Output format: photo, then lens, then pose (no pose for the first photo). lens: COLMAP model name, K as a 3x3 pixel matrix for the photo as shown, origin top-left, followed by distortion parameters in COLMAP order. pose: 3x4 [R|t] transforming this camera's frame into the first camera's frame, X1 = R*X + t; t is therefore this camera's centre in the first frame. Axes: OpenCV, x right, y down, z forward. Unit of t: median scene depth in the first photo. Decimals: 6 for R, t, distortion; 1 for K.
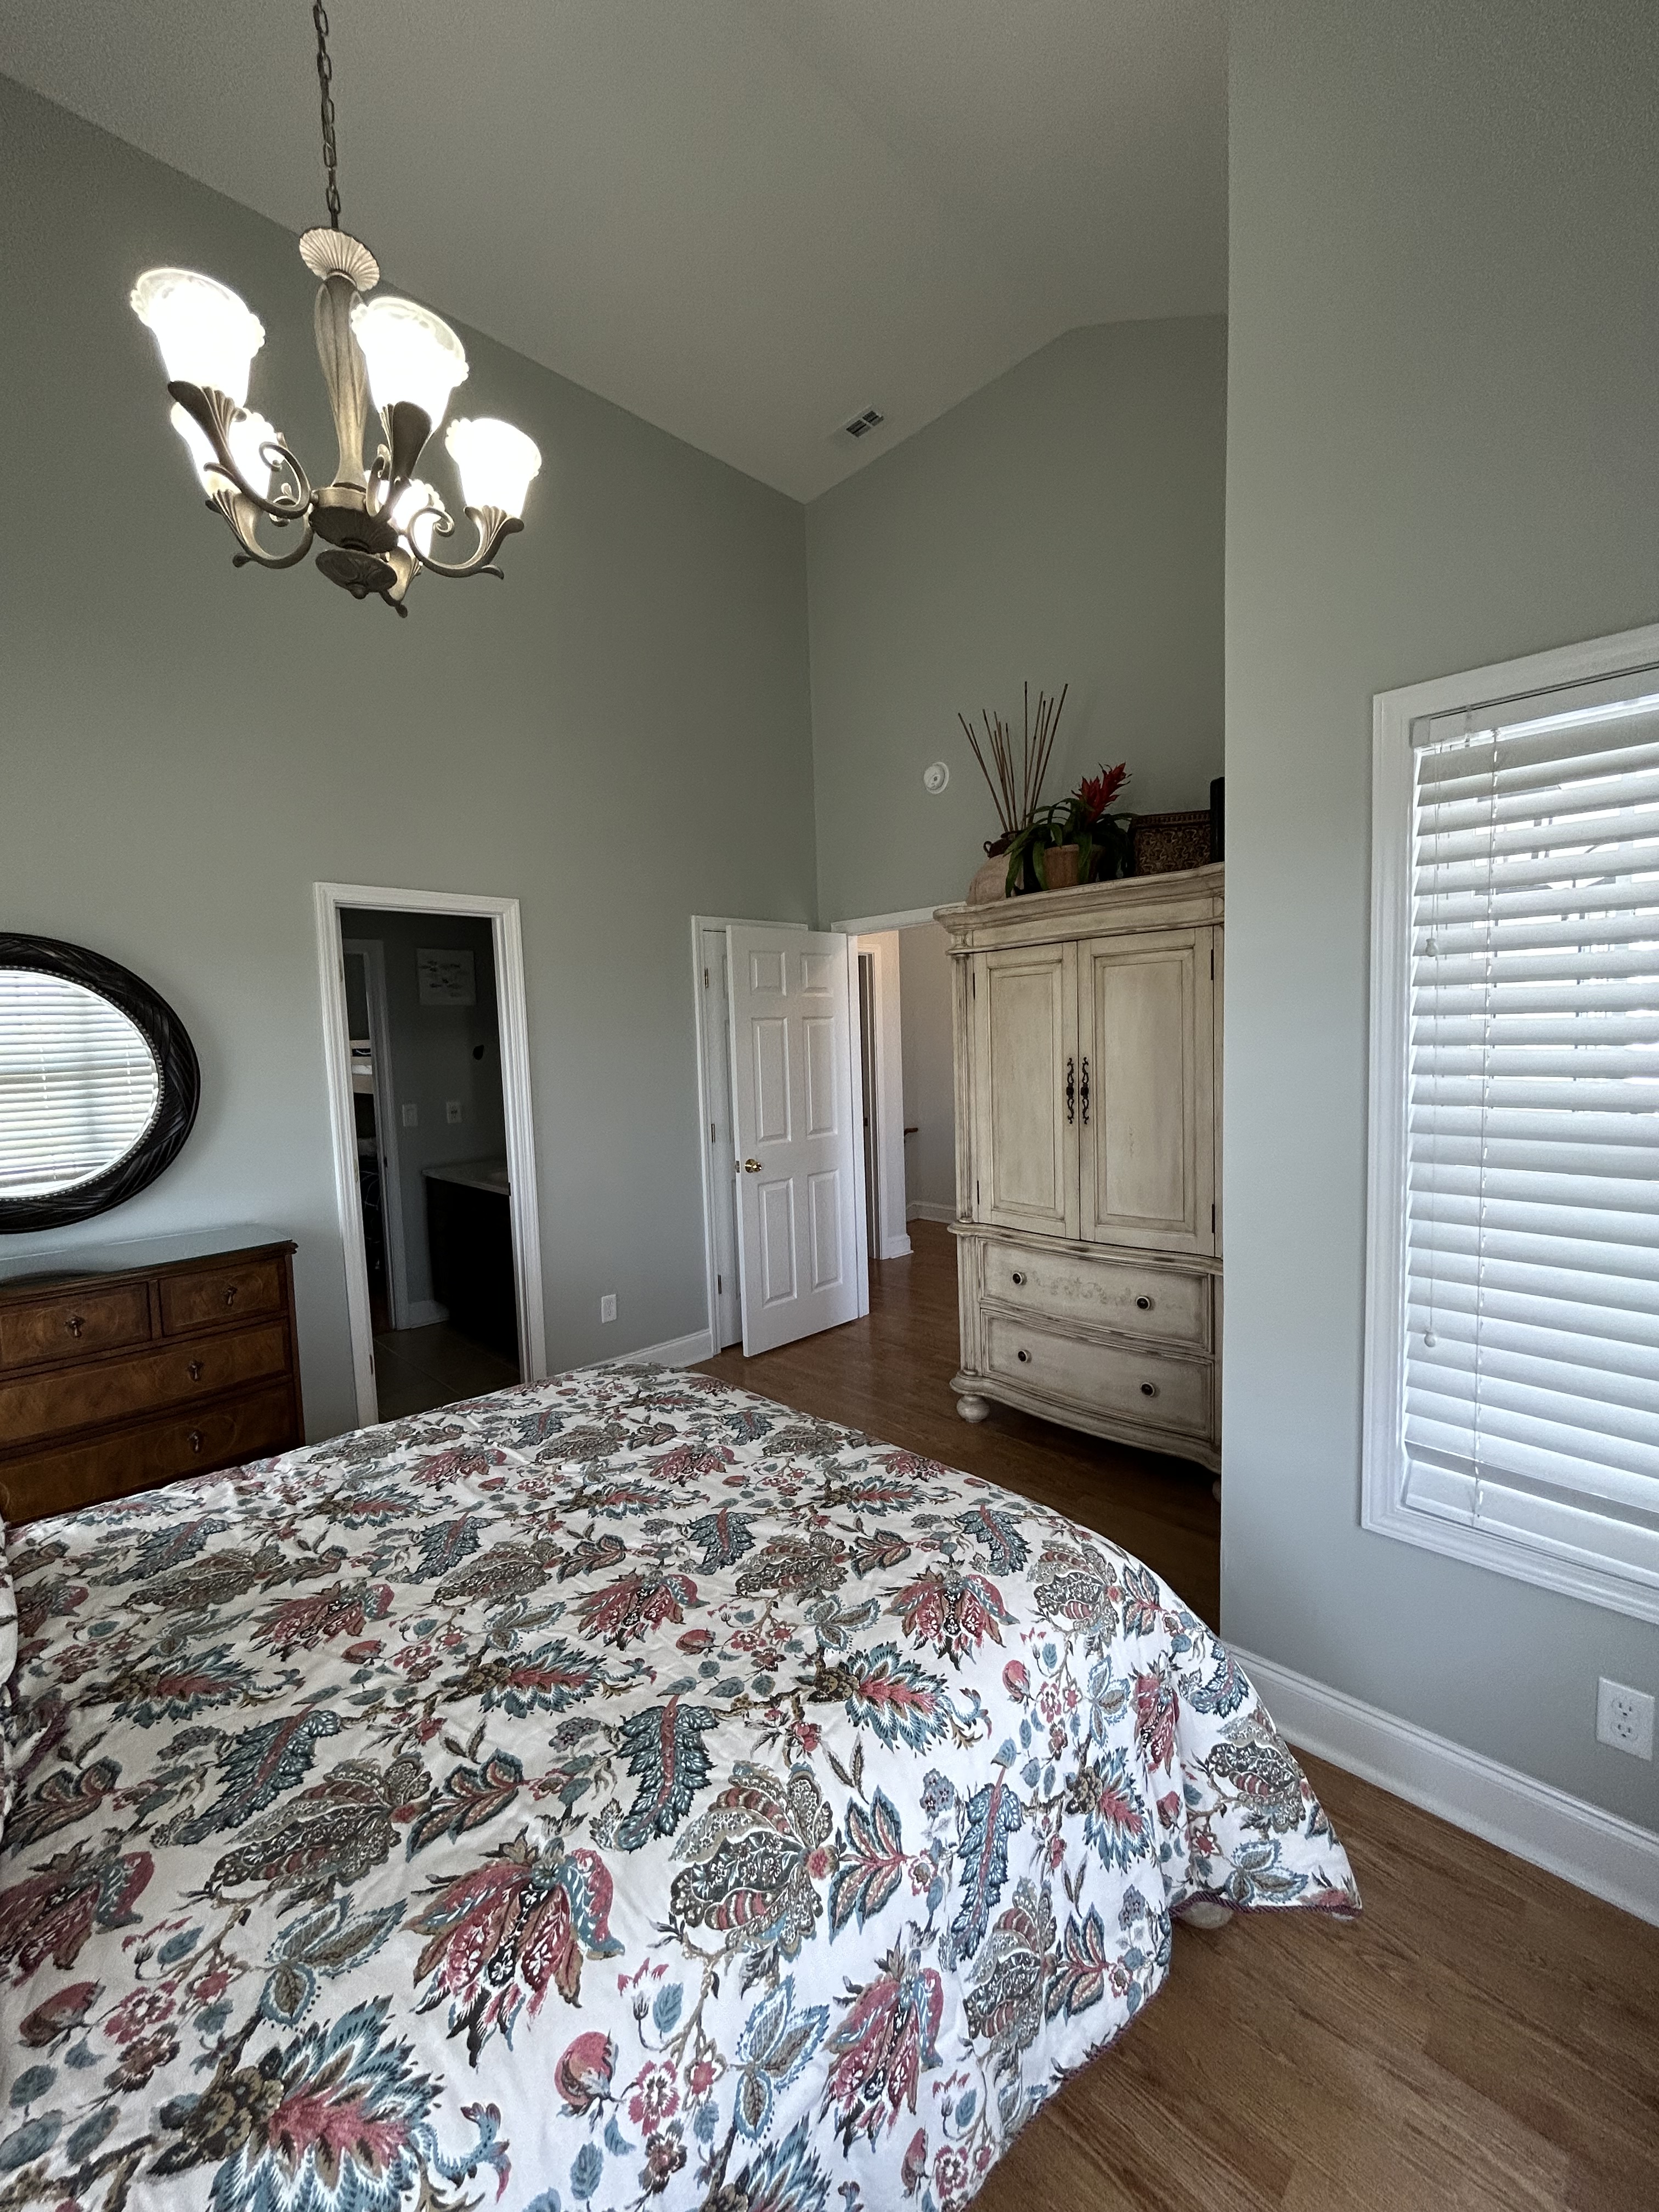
lens RADIAL K [[894.4, 0, 835.3], [0, 894.4, 1102.9], [0, 0, 1]] dist [0.000916, 0.000930]
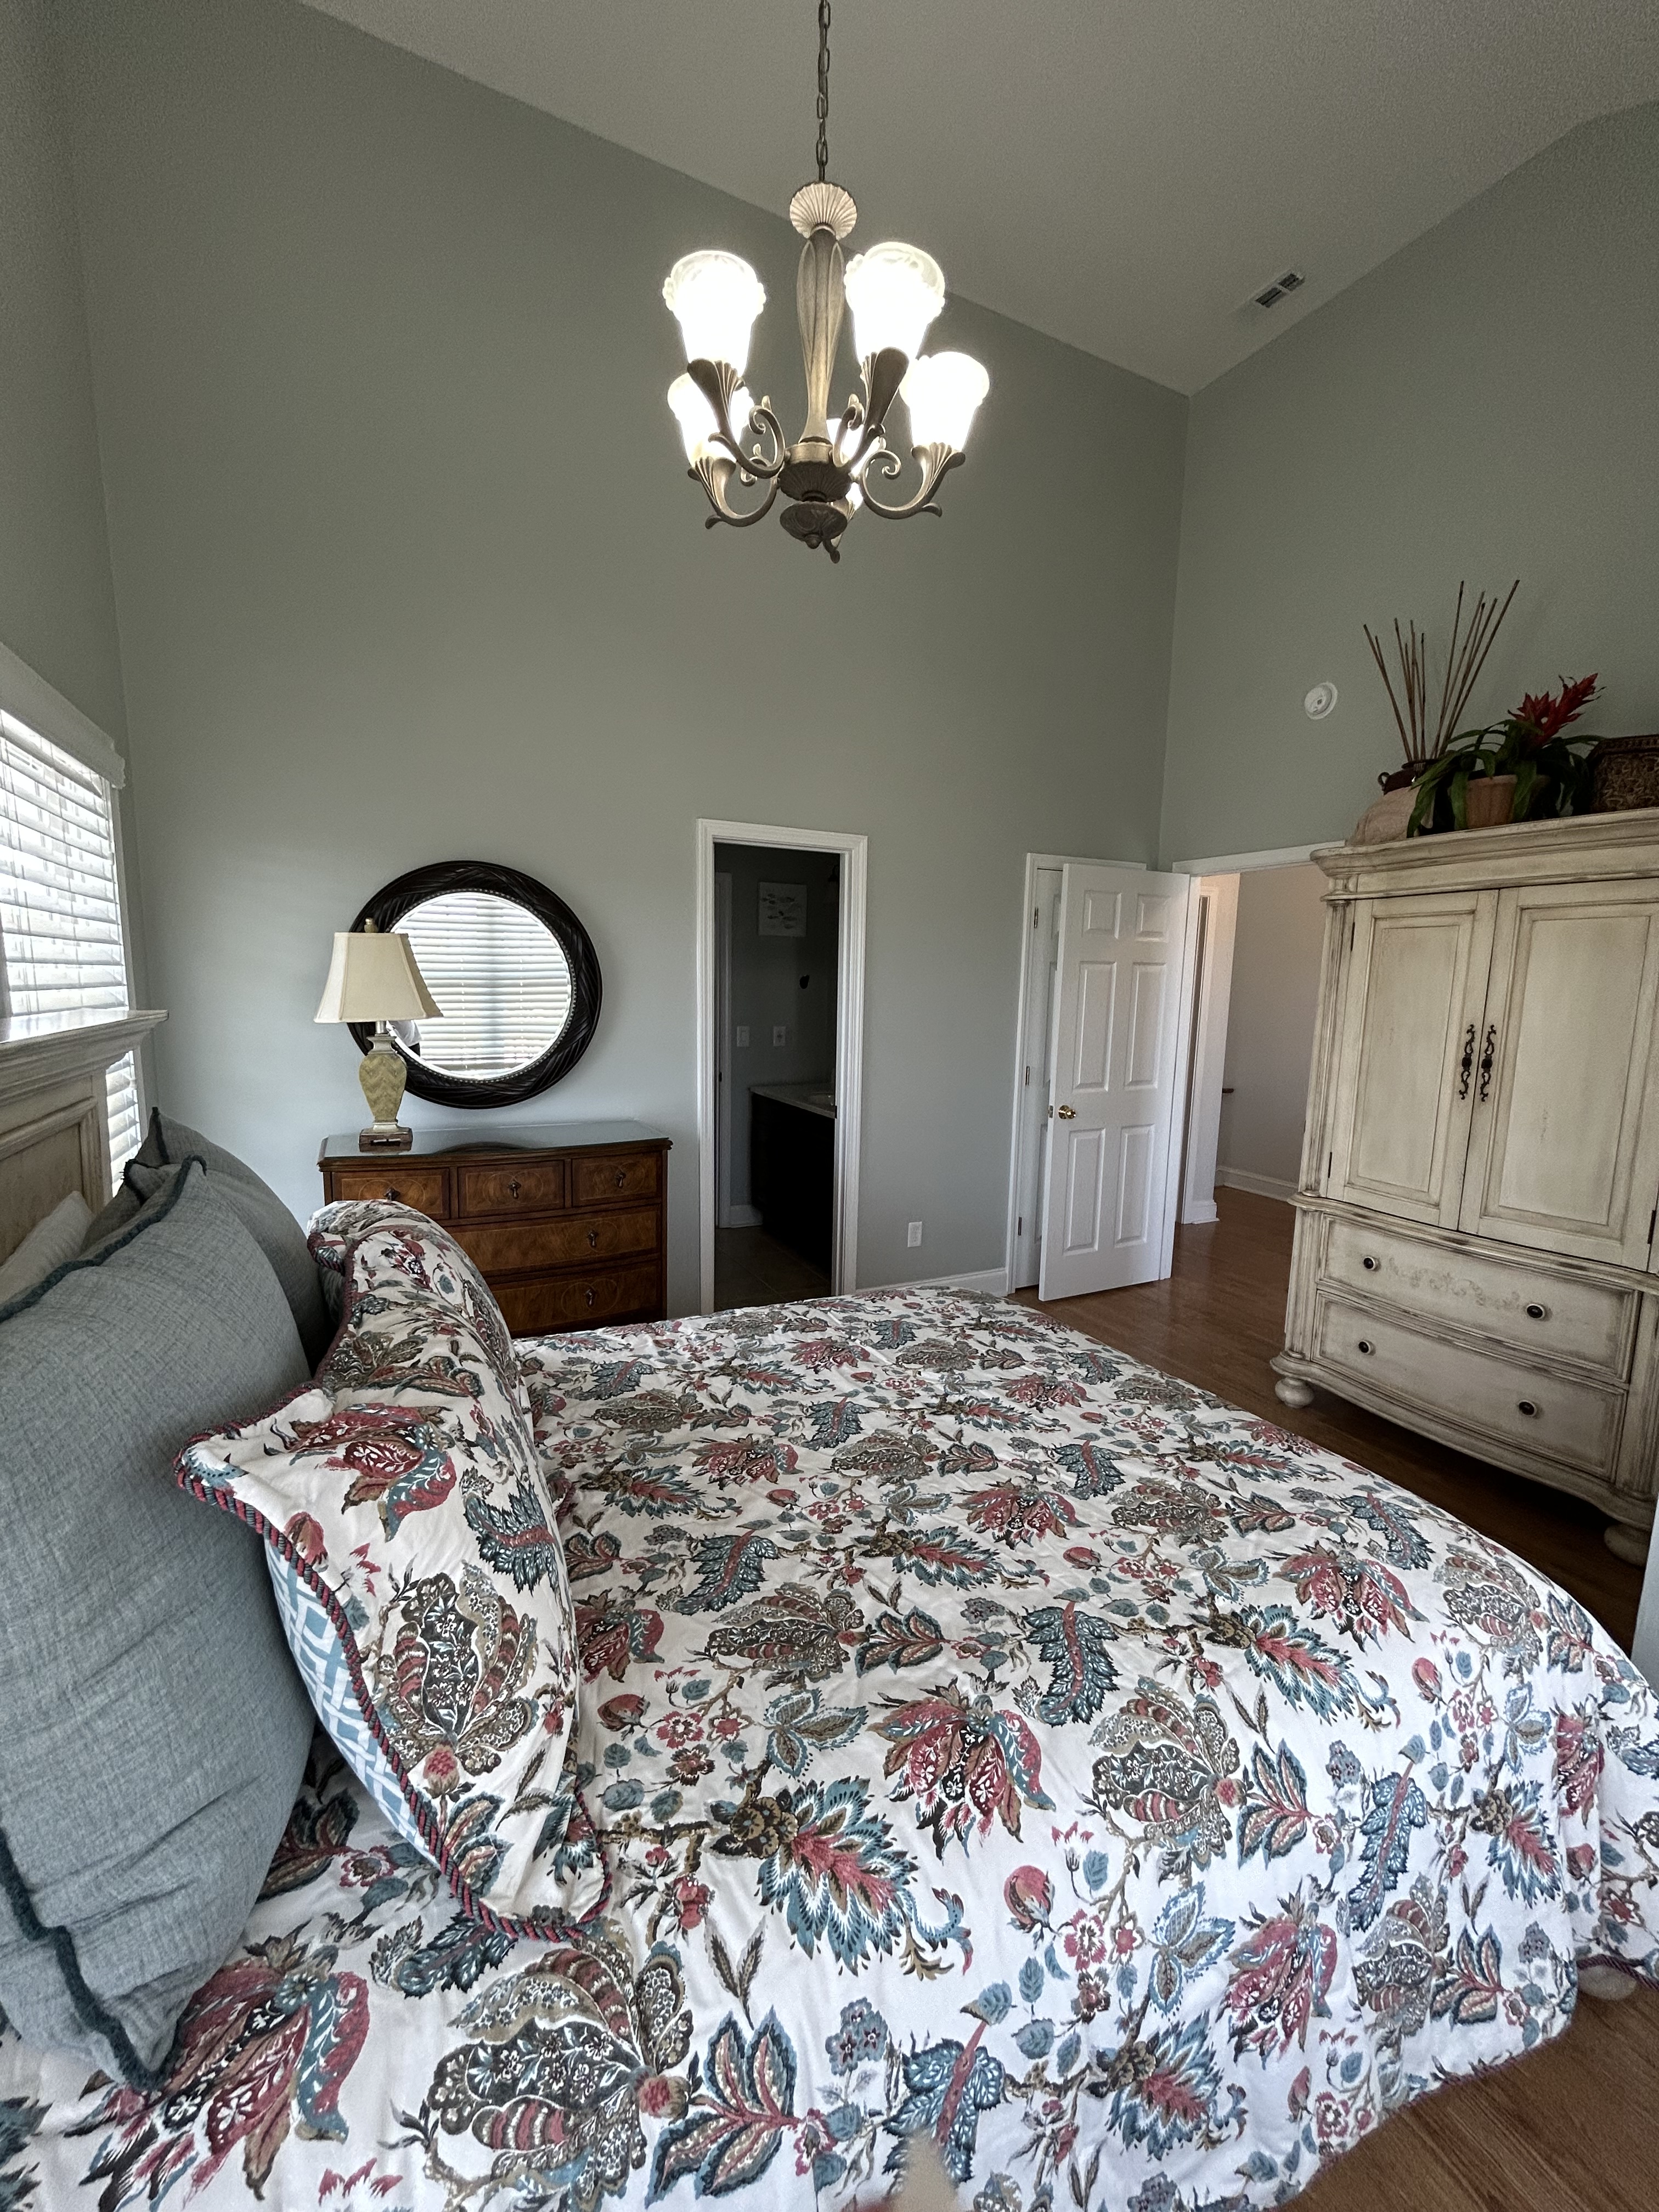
lens RADIAL K [[894.4, 0, 838.1], [0, 894.4, 1104.6], [0, 0, 1]] dist [0.000916, 0.000930]
pose [[0.952080, 0.093890, -0.291080, -0.139546], [-0.074041, 0.994161, 0.078496, 0.009809], [0.296750, -0.053182, 0.953473, -0.046727]]
